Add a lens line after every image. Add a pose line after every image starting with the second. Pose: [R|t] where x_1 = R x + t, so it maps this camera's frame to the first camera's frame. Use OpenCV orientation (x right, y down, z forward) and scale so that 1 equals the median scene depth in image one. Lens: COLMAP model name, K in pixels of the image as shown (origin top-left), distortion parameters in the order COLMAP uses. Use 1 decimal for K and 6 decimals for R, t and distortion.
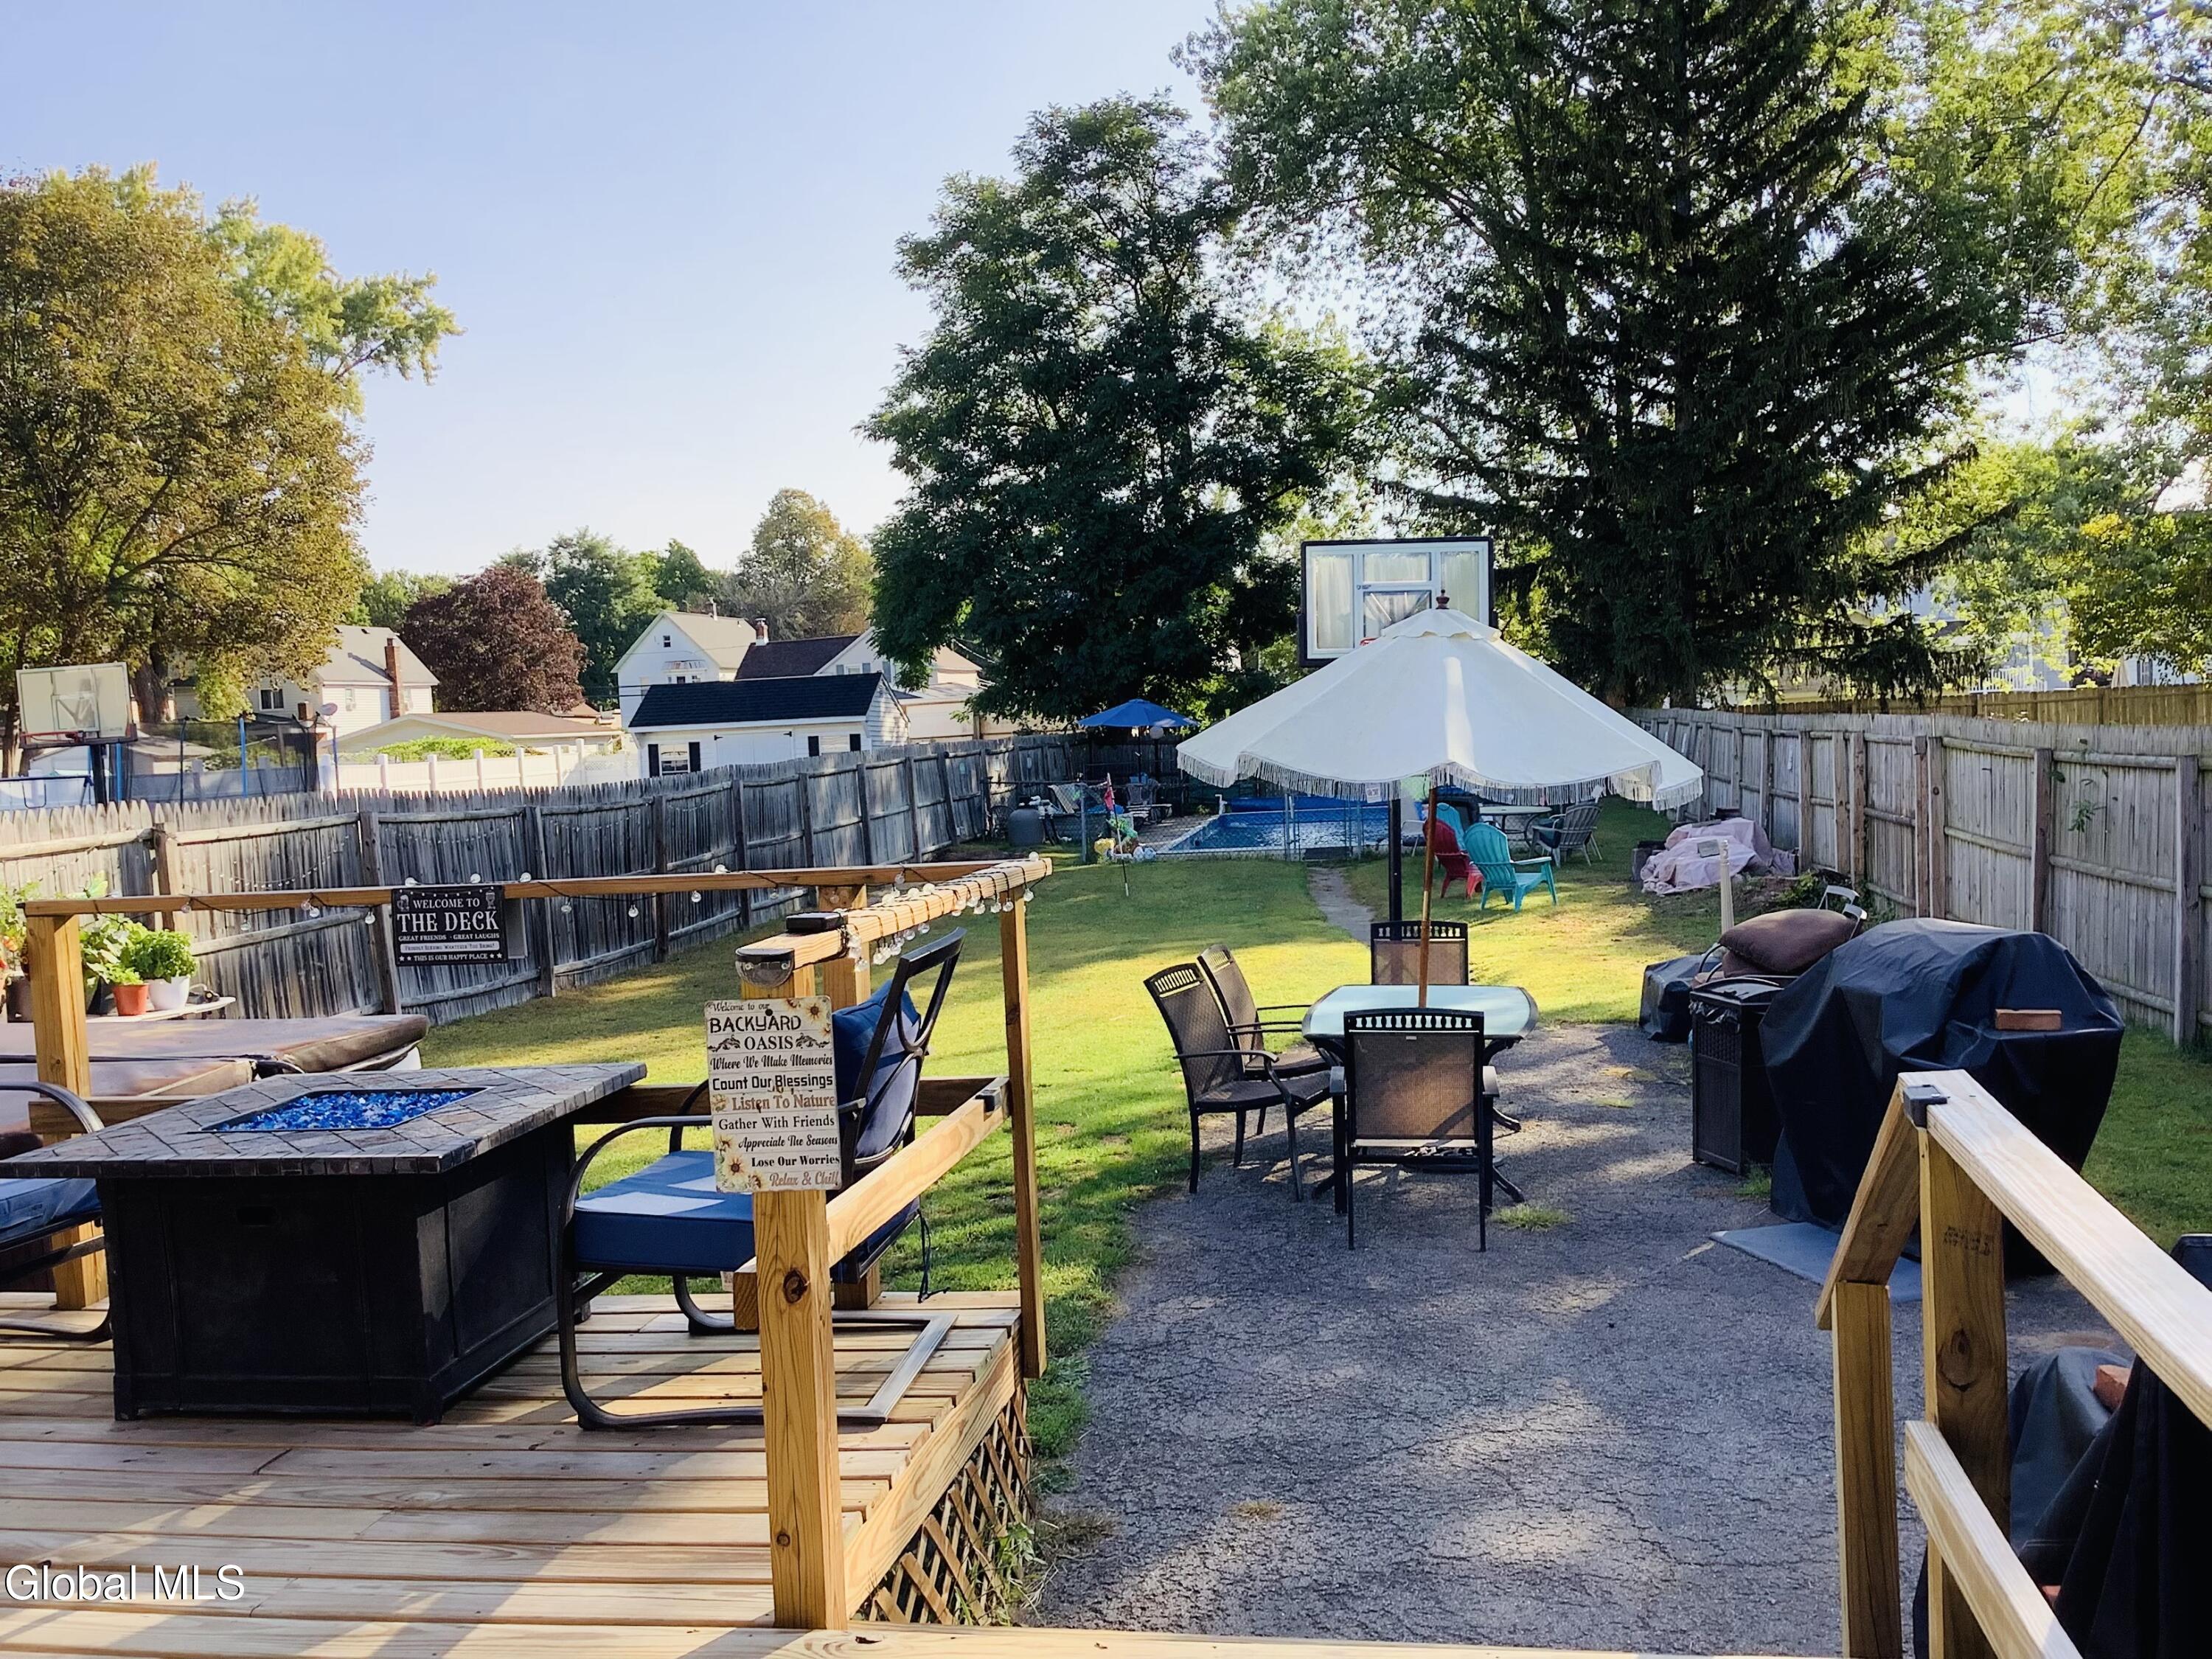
lens RADIAL K [[1997.2, 0, 1106.0], [0, 1997.2, 829.5], [0, 0, 1]] dist [0.112062, -0.223069]
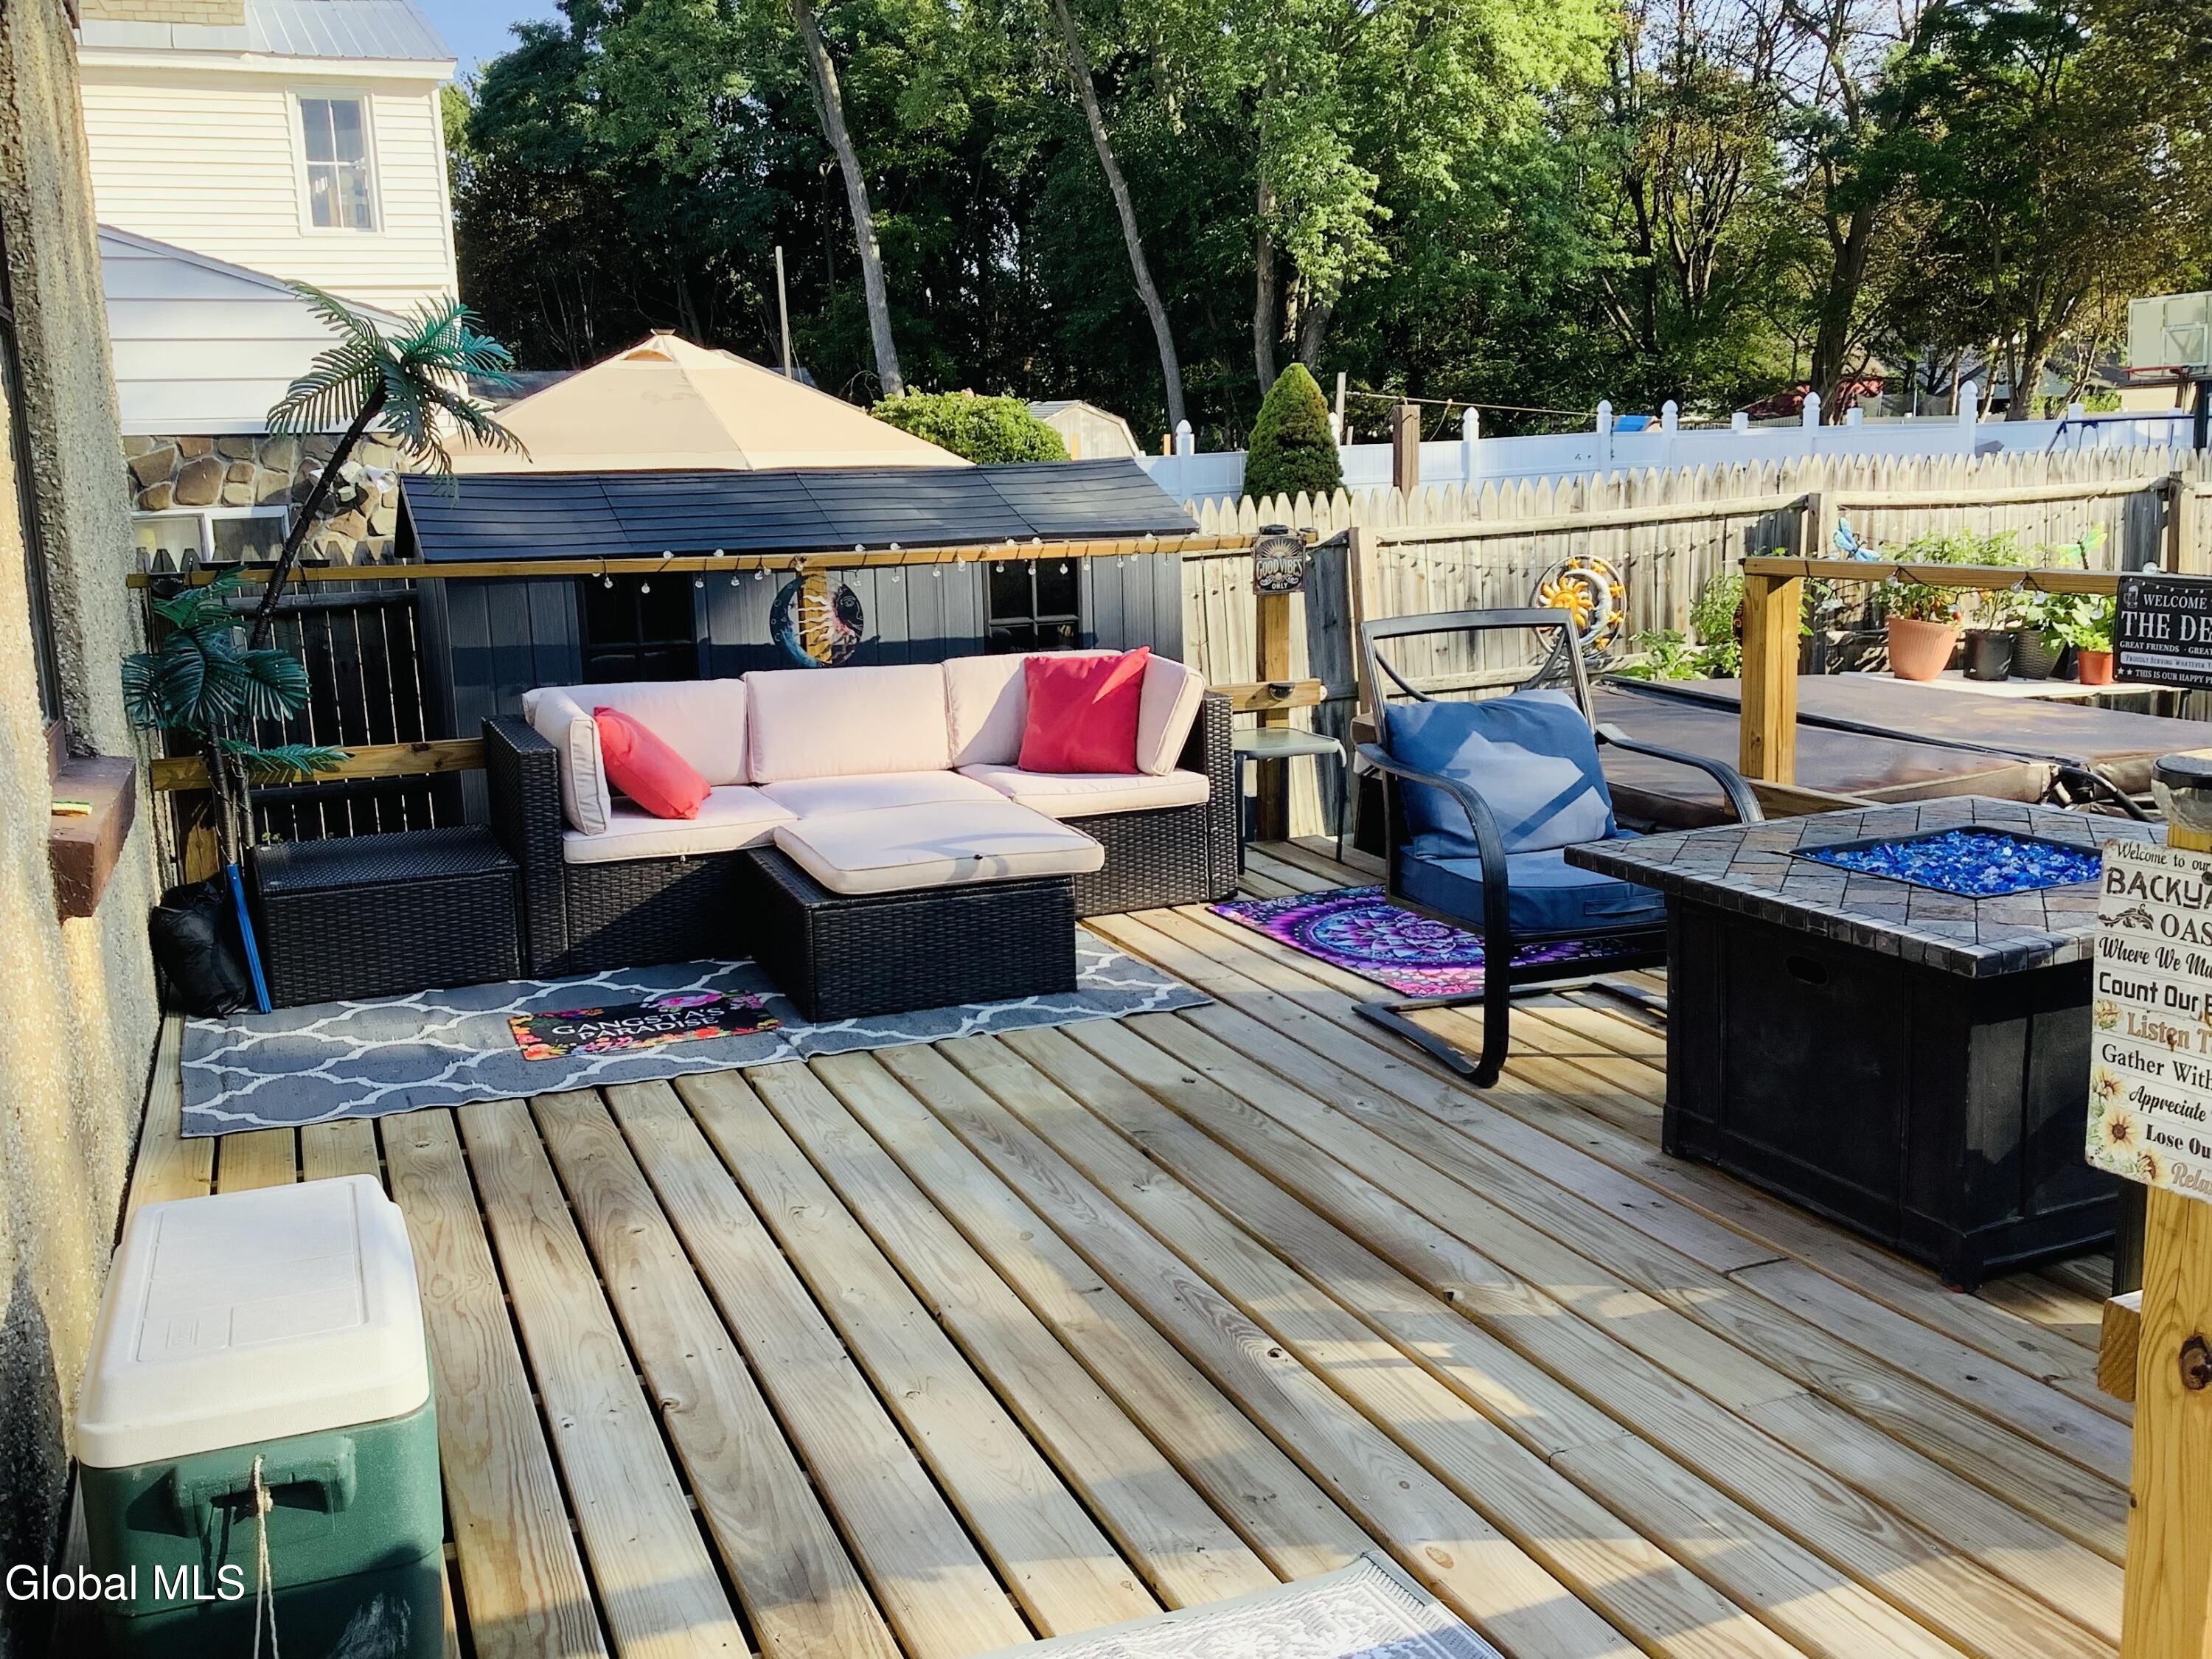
lens RADIAL K [[1997.2, 0, 1106.0], [0, 1997.2, 829.5], [0, 0, 1]] dist [0.112062, -0.223069]
pose [[0.545849, 0.181847, -0.817913, 0.088394], [-0.036031, 0.980356, 0.193917, -0.013027], [0.837109, -0.076379, 0.541678, 0.356861]]
